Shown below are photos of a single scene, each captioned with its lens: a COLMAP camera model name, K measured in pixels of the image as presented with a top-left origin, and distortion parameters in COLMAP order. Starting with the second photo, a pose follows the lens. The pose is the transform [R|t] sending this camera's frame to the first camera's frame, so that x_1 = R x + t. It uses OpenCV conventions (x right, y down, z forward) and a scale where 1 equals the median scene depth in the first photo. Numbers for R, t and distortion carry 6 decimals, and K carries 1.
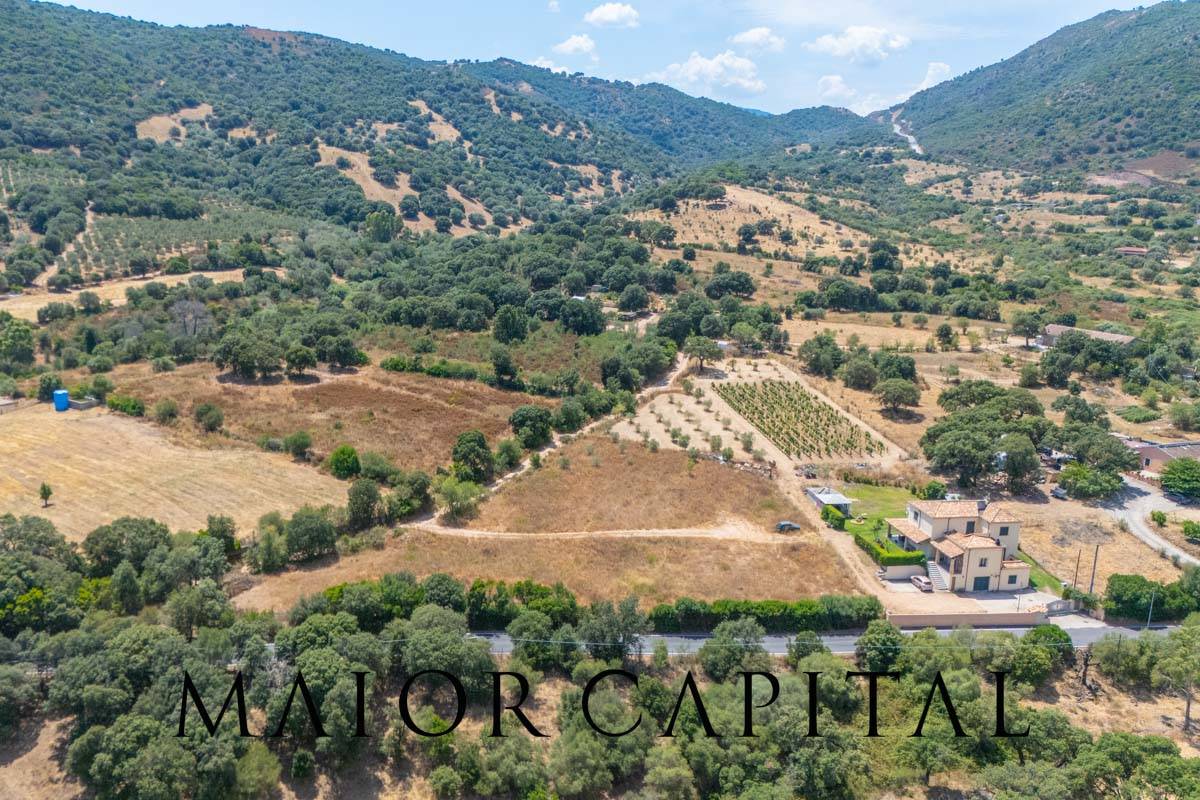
lens RADIAL K [[1134.8, 0, 587.0], [0, 1134.8, 399.5], [0, 0, 1]] dist [0.124889, -0.215560]
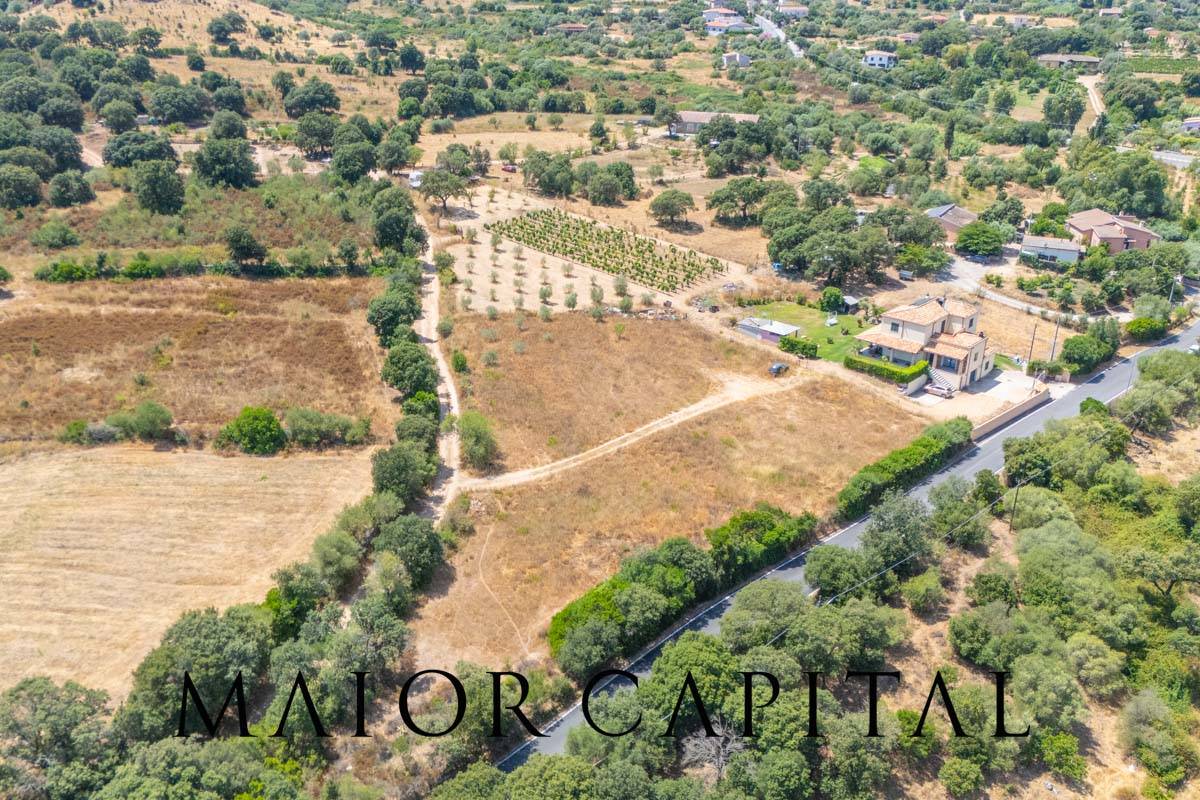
lens RADIAL K [[1114.7, 0, 613.5], [0, 1114.7, 421.6], [0, 0, 1]] dist [0.098138, -0.095803]
pose [[0.776051, -0.267407, 0.571173, -0.389713], [0.145513, 0.957145, 0.250399, -0.080600], [-0.613654, -0.111209, 0.781704, 0.303947]]
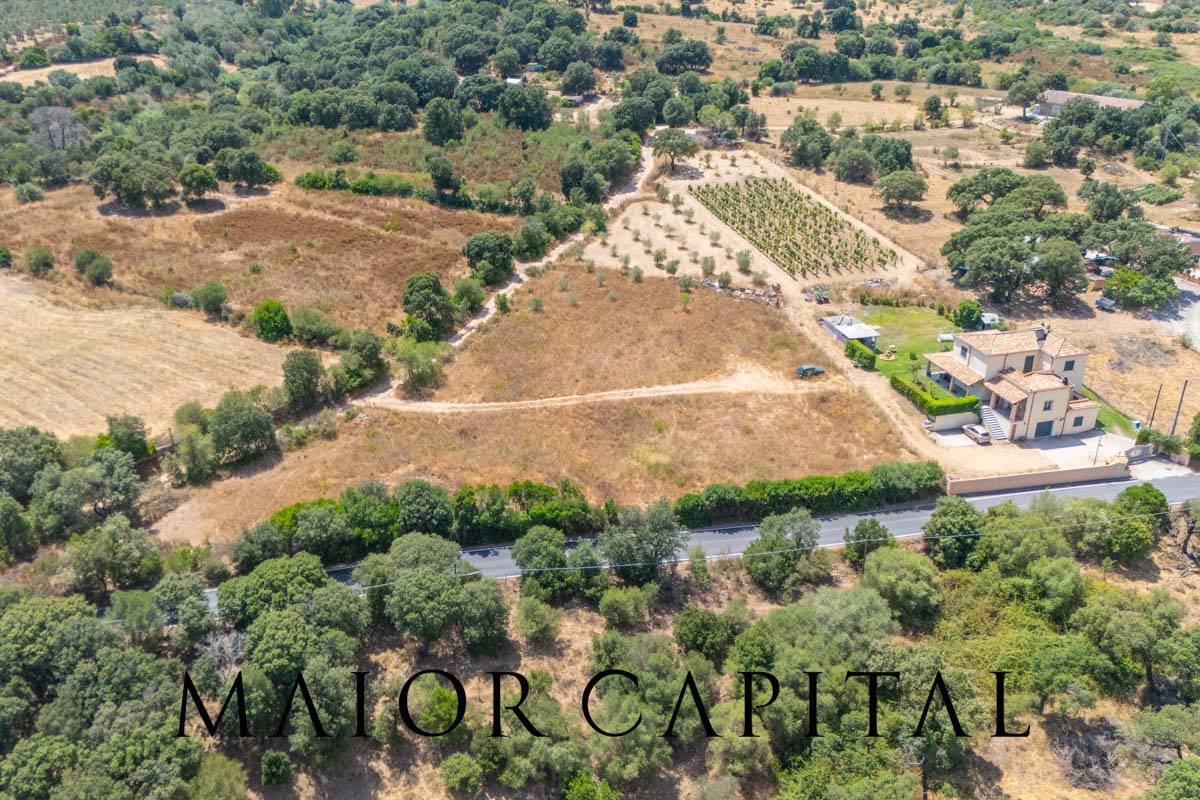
lens RADIAL K [[1111.5, 0, 595.7], [0, 1111.5, 425.7], [0, 0, 1]] dist [0.094646, -0.117968]
pose [[0.995078, -0.068181, 0.071906, -0.039022], [0.050251, 0.972633, 0.226846, -0.038510], [-0.085405, -0.222116, 0.971273, 0.163231]]
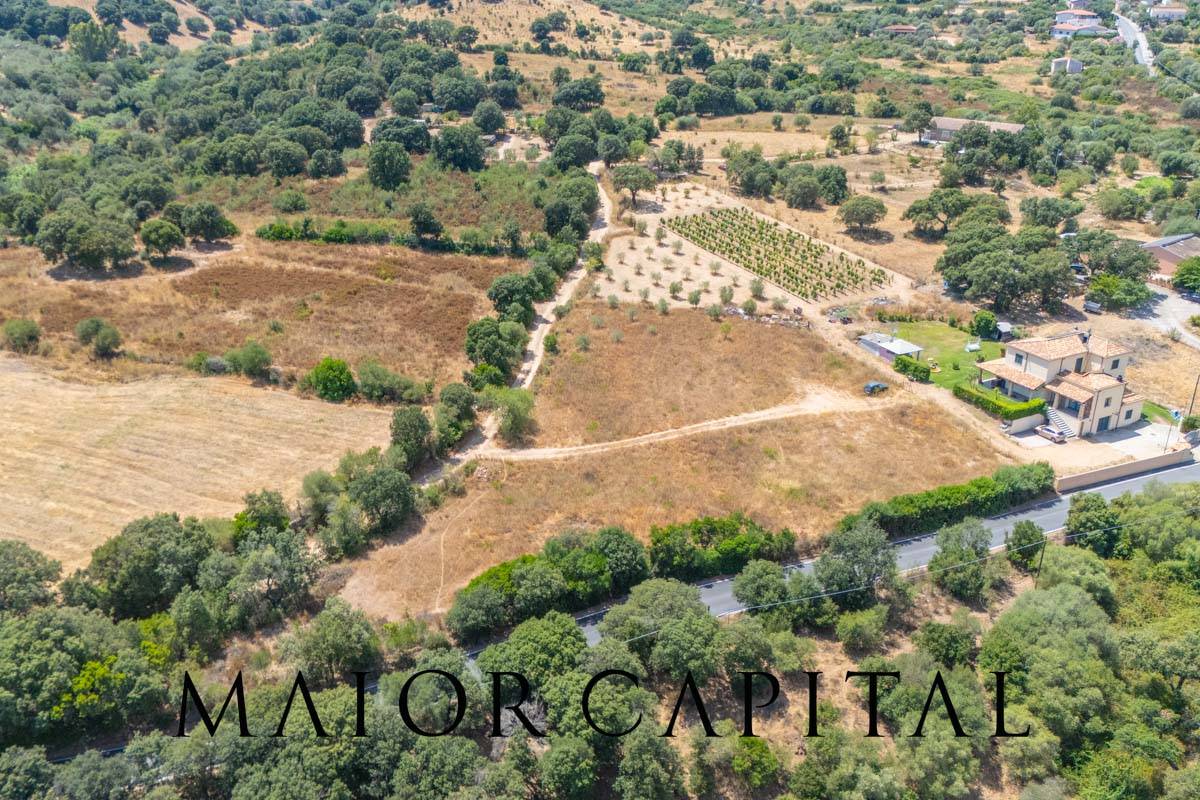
lens RADIAL K [[1111.5, 0, 595.7], [0, 1111.5, 425.7], [0, 0, 1]] dist [0.094646, -0.117968]
pose [[0.949669, -0.149108, 0.275492, -0.231364], [0.090956, 0.972812, 0.212986, -0.054682], [-0.299760, -0.177209, 0.937412, 0.203964]]
